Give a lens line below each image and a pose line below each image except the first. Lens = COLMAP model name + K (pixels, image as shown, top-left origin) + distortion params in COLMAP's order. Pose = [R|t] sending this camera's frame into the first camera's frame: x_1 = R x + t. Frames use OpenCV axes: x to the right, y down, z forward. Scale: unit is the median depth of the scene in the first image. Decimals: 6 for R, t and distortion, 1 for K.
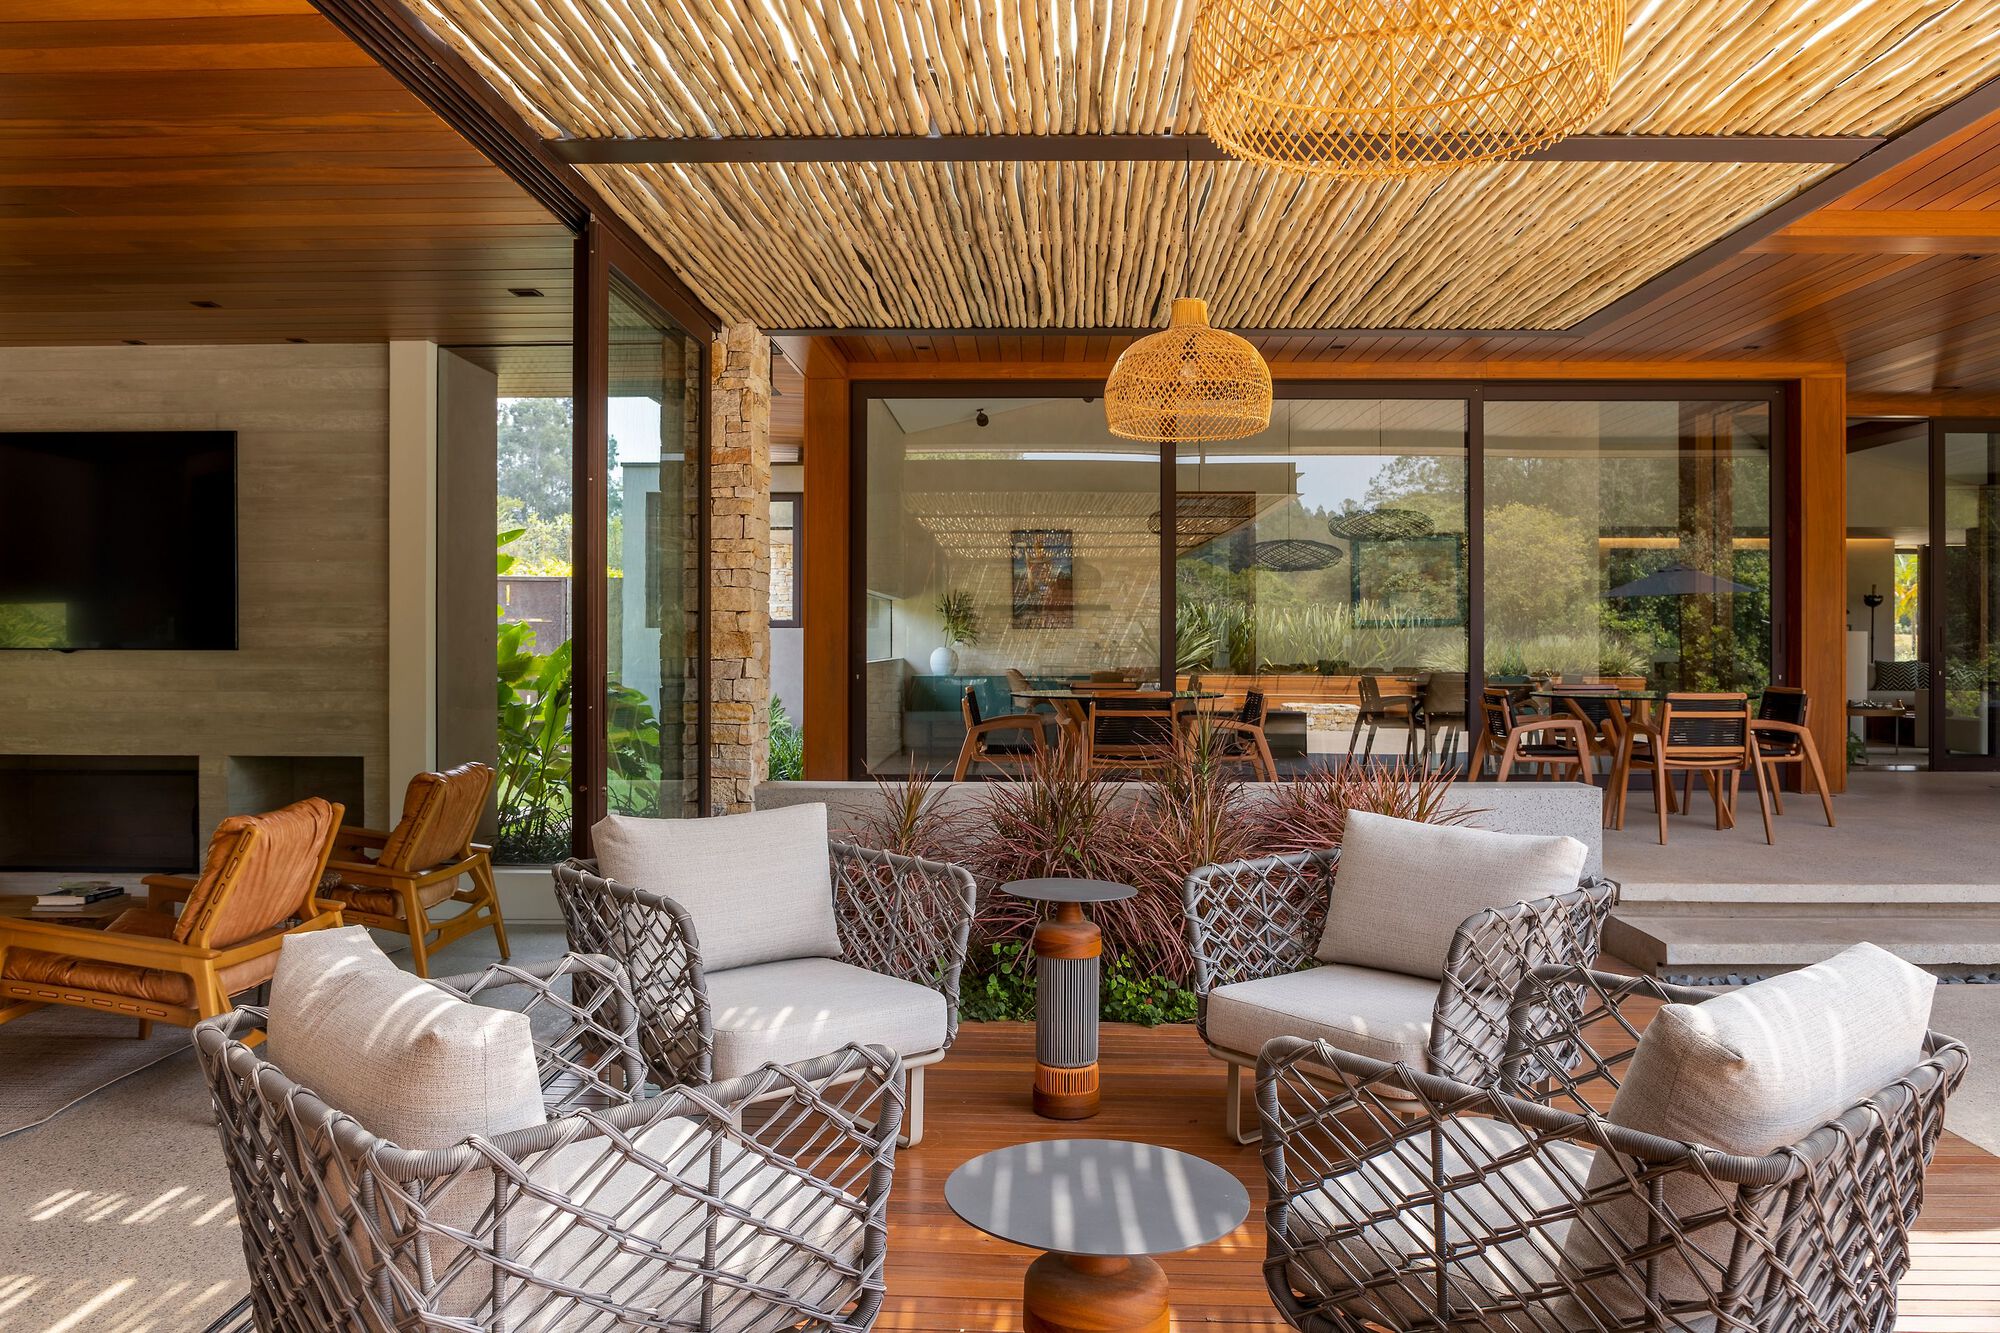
lens RADIAL K [[1474.0, 0, 1004.8], [0, 1474.0, 663.7], [0, 0, 1]] dist [-0.014299, 0.004080]
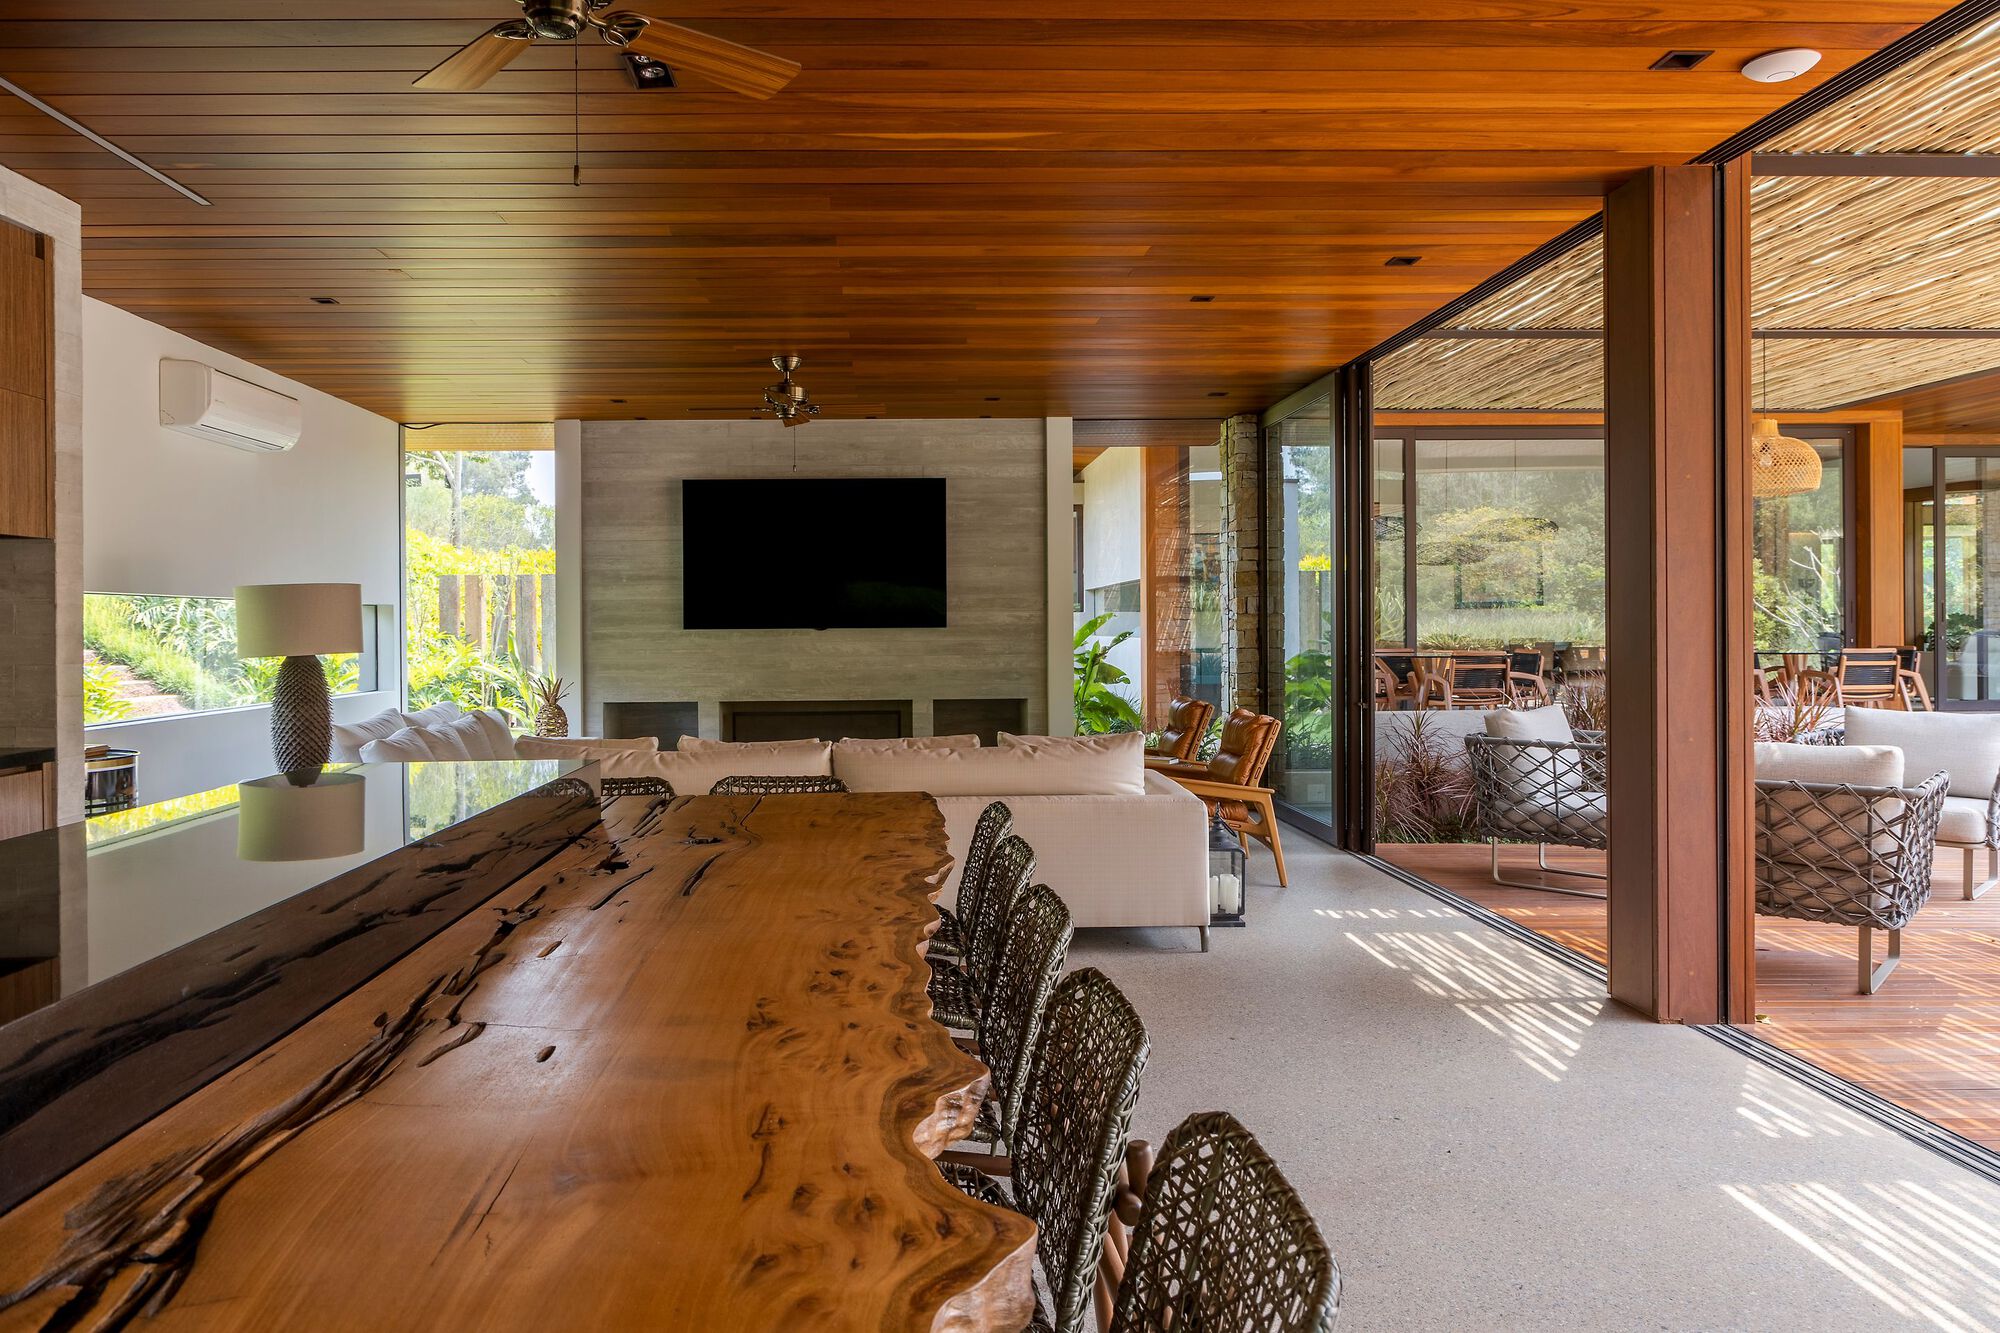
lens RADIAL K [[1362.2, 0, 997.5], [0, 1362.2, 658.8], [0, 0, 1]] dist [-0.000399, -0.000364]
pose [[0.998777, -0.010805, 0.048239, -0.530913], [0.010462, 0.999918, 0.007362, 0.012701], [-0.048314, -0.006848, 0.998809, -0.361377]]
